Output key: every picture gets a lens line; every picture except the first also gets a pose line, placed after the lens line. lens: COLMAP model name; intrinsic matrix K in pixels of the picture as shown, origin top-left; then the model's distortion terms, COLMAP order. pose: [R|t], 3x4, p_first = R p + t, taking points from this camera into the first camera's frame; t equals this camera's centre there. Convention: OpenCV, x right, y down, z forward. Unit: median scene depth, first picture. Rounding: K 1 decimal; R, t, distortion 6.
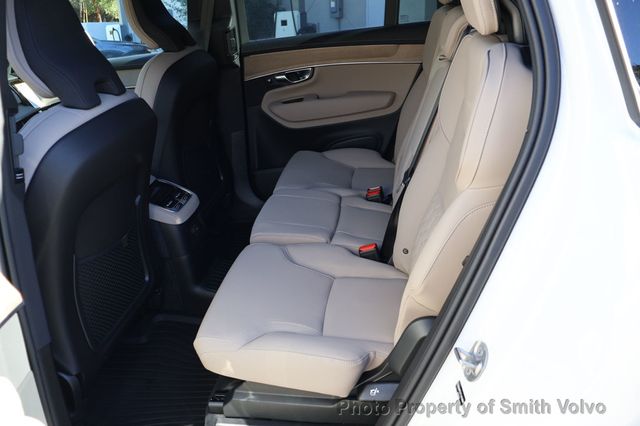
lens RADIAL K [[551.1, 0, 320.4], [0, 551.1, 213.0], [0, 0, 1]] dist [0.039105, 0.004342]
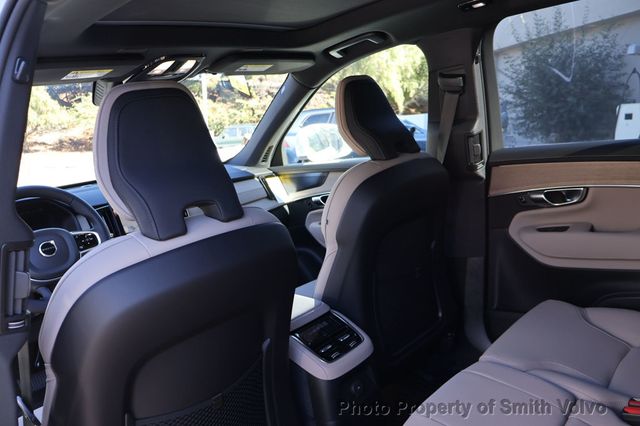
lens RADIAL K [[551.1, 0, 321.6], [0, 551.1, 212.2], [0, 0, 1]] dist [0.039105, 0.004342]
pose [[0.824254, 0.110956, -0.555243, 0.103788], [-0.193294, 0.976843, -0.091737, -0.101589], [0.532206, 0.182940, 0.826614, 0.239018]]
